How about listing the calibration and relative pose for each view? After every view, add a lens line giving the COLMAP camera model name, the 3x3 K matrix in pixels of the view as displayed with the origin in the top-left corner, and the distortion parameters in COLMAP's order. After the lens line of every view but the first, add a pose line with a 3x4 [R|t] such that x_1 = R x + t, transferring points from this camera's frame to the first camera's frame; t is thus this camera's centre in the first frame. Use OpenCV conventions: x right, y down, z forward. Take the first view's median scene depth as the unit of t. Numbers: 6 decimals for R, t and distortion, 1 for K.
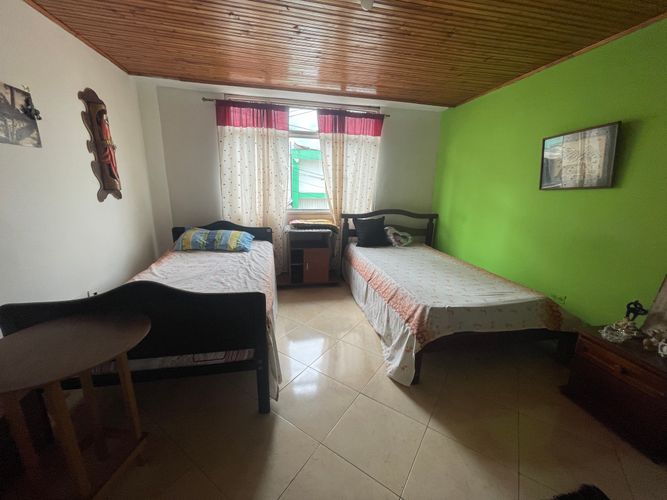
lens RADIAL K [[269.2, 0, 335.3], [0, 269.2, 250.3], [0, 0, 1]] dist [-0.015638, 0.001722]
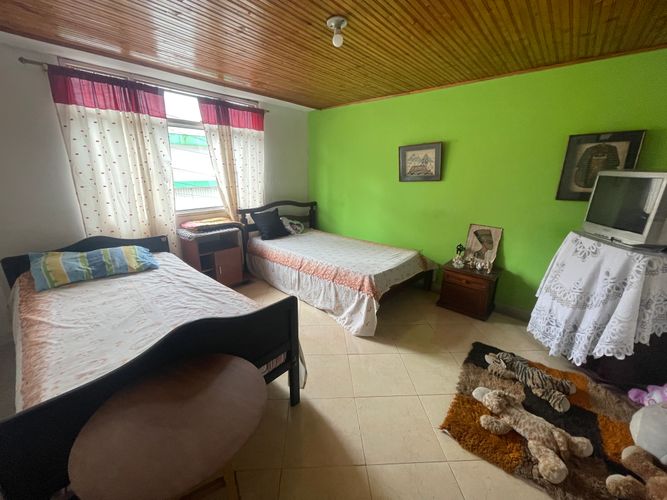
lens RADIAL K [[269.2, 0, 333.9], [0, 269.2, 248.5], [0, 0, 1]] dist [-0.015638, 0.001722]
pose [[0.790983, -0.184541, 0.583344, -0.331039], [0.150953, 0.982817, 0.106230, -0.055023], [-0.592924, 0.004031, 0.805248, 0.013305]]
